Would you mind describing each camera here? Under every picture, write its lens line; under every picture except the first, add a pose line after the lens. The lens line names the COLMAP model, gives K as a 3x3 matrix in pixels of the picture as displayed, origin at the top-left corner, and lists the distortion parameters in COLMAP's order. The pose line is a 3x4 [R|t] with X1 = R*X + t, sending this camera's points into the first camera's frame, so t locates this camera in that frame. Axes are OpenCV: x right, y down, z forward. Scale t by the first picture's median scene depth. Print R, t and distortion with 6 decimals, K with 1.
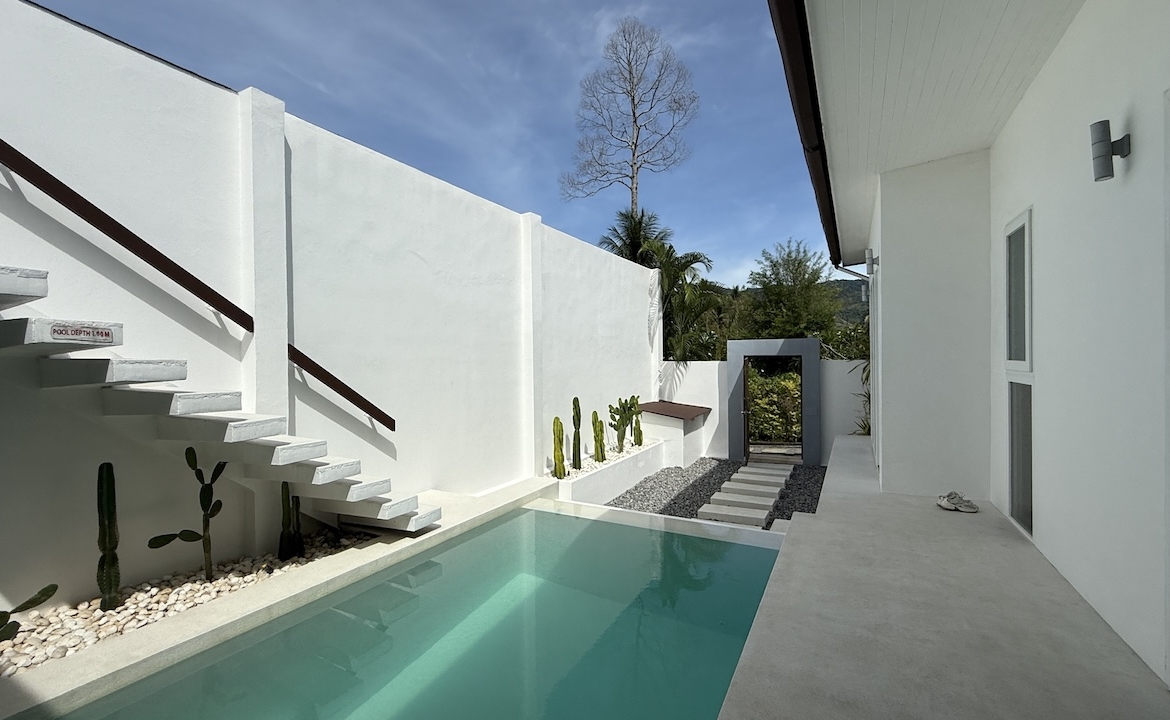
lens RADIAL K [[513.8, 0, 582.9], [0, 513.8, 359.8], [0, 0, 1]] dist [-0.000097, -0.000059]
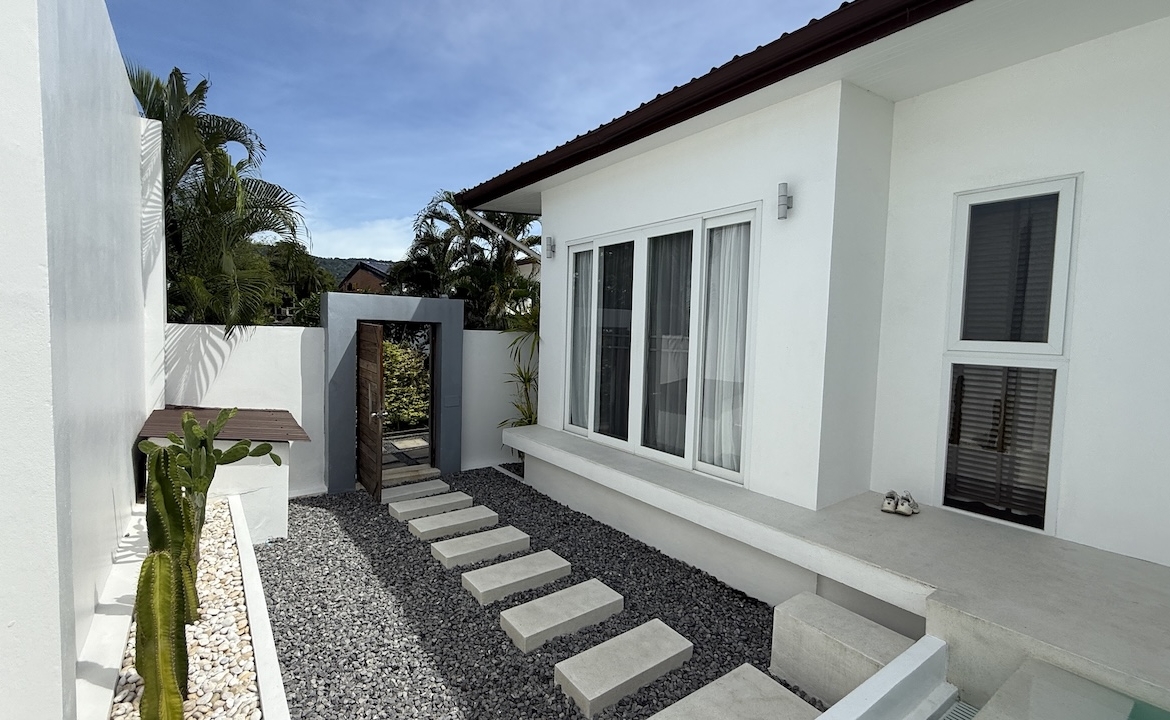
lens RADIAL K [[513.8, 0, 582.9], [0, 513.8, 359.8], [0, 0, 1]] dist [-0.000097, -0.000059]
pose [[0.433251, -0.031775, 0.900713, -0.118790], [-0.023824, 0.998625, 0.046688, 0.003763], [-0.900958, -0.041686, 0.431898, 0.487611]]
